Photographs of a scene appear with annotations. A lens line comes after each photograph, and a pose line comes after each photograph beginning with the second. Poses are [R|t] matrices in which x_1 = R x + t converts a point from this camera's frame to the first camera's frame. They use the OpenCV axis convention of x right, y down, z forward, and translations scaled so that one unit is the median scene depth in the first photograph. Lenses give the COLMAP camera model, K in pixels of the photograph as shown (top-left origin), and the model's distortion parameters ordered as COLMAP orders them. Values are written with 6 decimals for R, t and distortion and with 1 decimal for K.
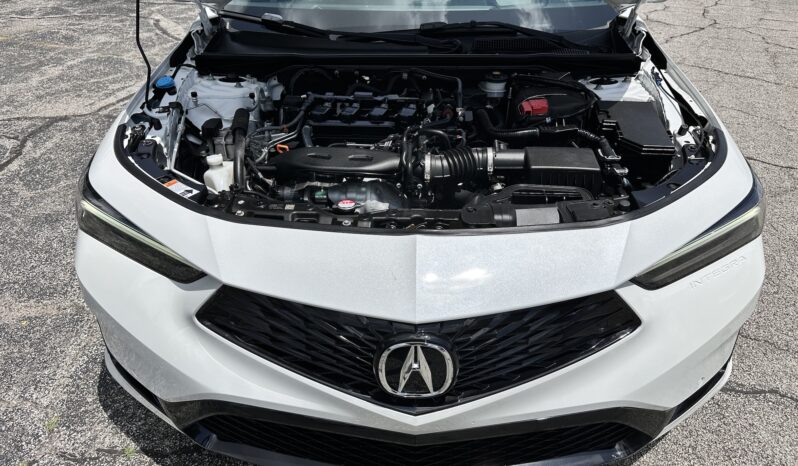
lens RADIAL K [[559.0, 0, 395.5], [0, 559.0, 220.7], [0, 0, 1]] dist [0.038777, -0.042442]
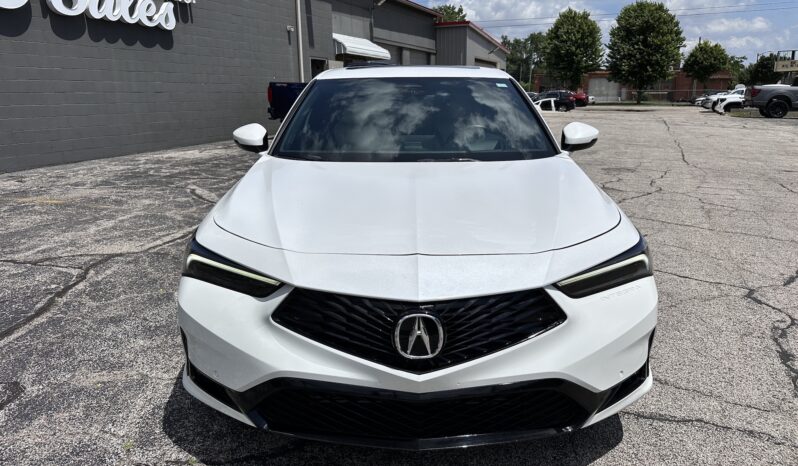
lens RADIAL K [[559.0, 0, 395.5], [0, 559.0, 220.7], [0, 0, 1]] dist [0.038777, -0.042442]
pose [[0.999965, 0.000274, 0.008323, -0.022136], [0.002377, 0.948483, -0.316821, 0.241801], [-0.007981, 0.316829, 0.948449, -0.300558]]
